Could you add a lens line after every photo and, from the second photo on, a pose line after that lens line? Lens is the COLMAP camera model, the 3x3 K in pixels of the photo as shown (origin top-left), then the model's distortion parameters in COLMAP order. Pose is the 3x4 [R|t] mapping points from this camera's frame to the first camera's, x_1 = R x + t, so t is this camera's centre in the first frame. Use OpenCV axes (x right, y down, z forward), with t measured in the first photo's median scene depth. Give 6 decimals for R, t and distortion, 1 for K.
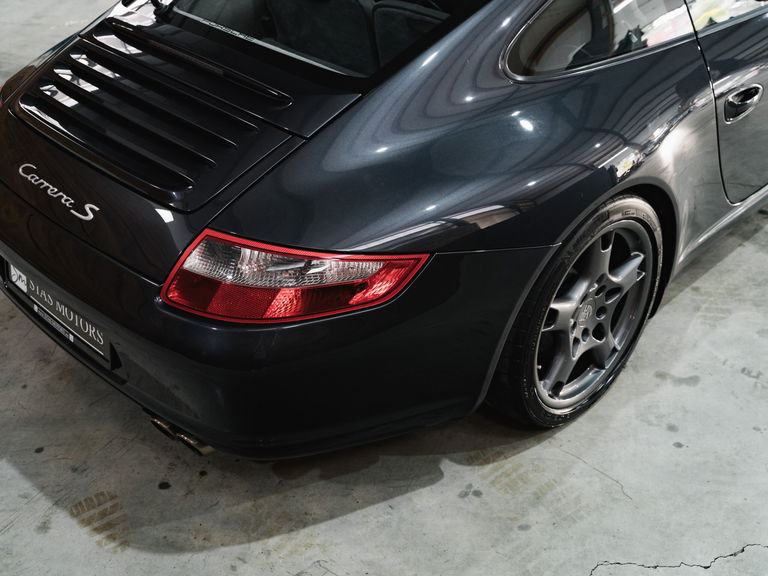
lens RADIAL K [[876.4, 0, 384.0], [0, 876.4, 288.1], [0, 0, 1]] dist [-0.009399, 0.000000]
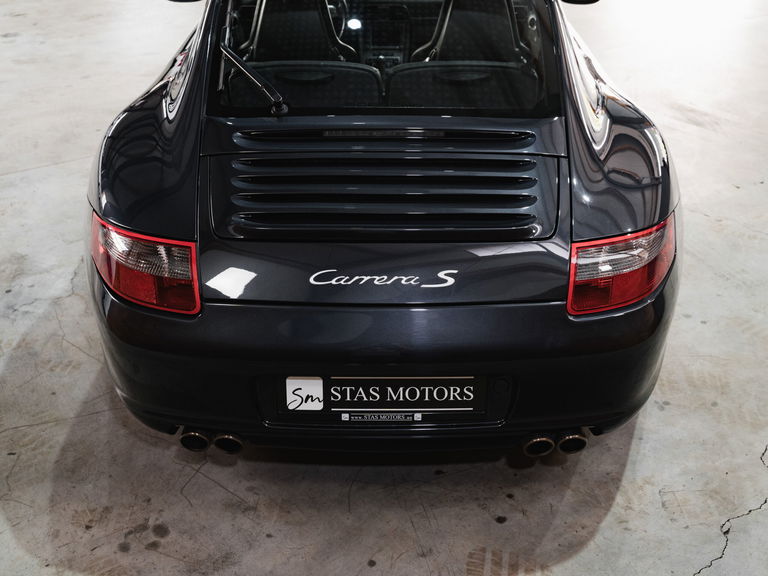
lens RADIAL K [[876.4, 0, 384.0], [0, 876.4, 288.3], [0, 0, 1]] dist [-0.009399, 0.000000]
pose [[0.738580, -0.340383, 0.581927, -0.913514], [0.398154, 0.916797, 0.030922, -0.124770], [-0.544035, 0.208858, 0.812653, 0.165710]]
